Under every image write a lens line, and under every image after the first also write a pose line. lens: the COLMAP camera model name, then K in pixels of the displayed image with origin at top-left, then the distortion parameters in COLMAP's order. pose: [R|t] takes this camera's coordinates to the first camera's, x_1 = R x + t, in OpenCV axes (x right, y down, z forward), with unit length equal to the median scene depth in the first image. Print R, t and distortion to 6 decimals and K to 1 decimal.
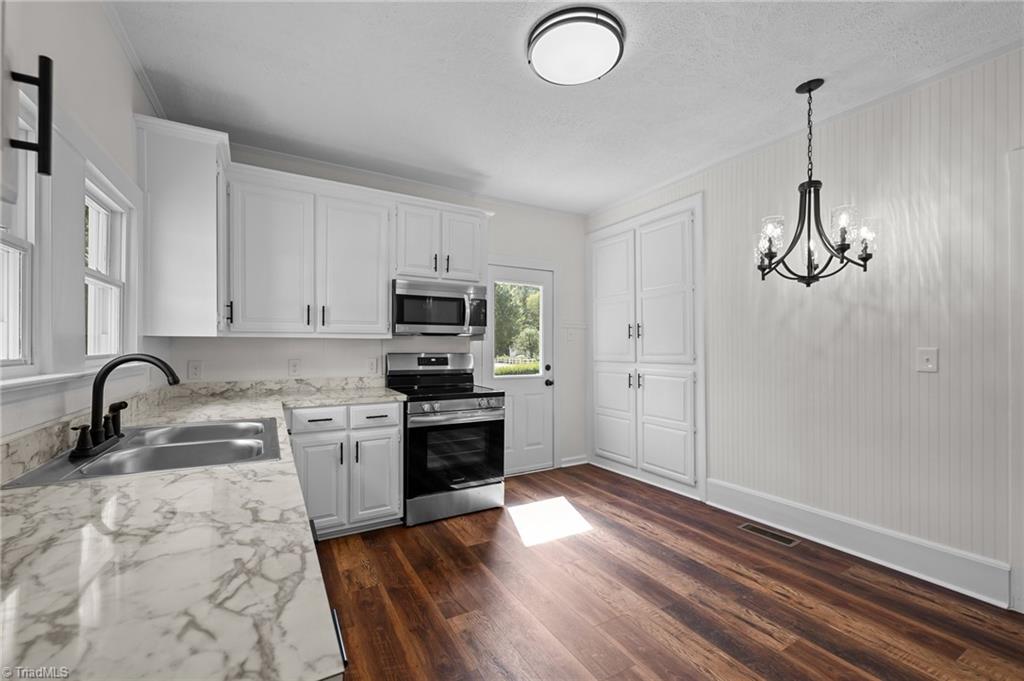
lens RADIAL K [[420.8, 0, 507.7], [0, 420.8, 348.8], [0, 0, 1]] dist [0.001345, 0.000042]
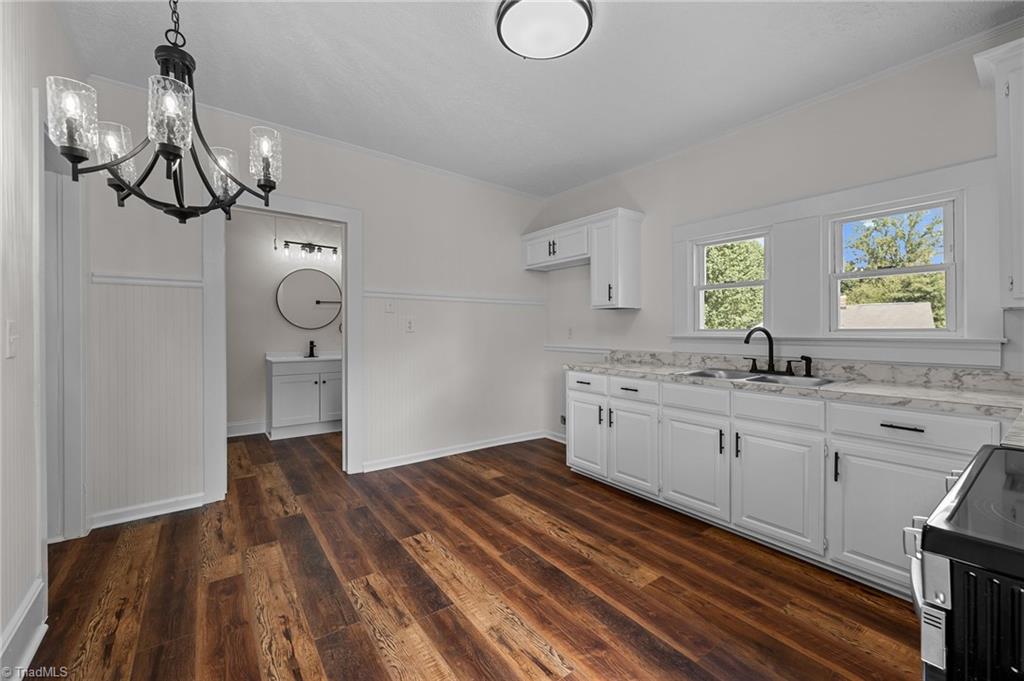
lens RADIAL K [[418.3, 0, 510.6], [0, 418.3, 335.6], [0, 0, 1]] dist [0.001366, -0.000076]
pose [[-0.992230, 0.002618, -0.124391, 0.243879], [0.000041, 0.999786, 0.020709, 0.005988], [0.124418, 0.020543, -0.992017, 1.325130]]
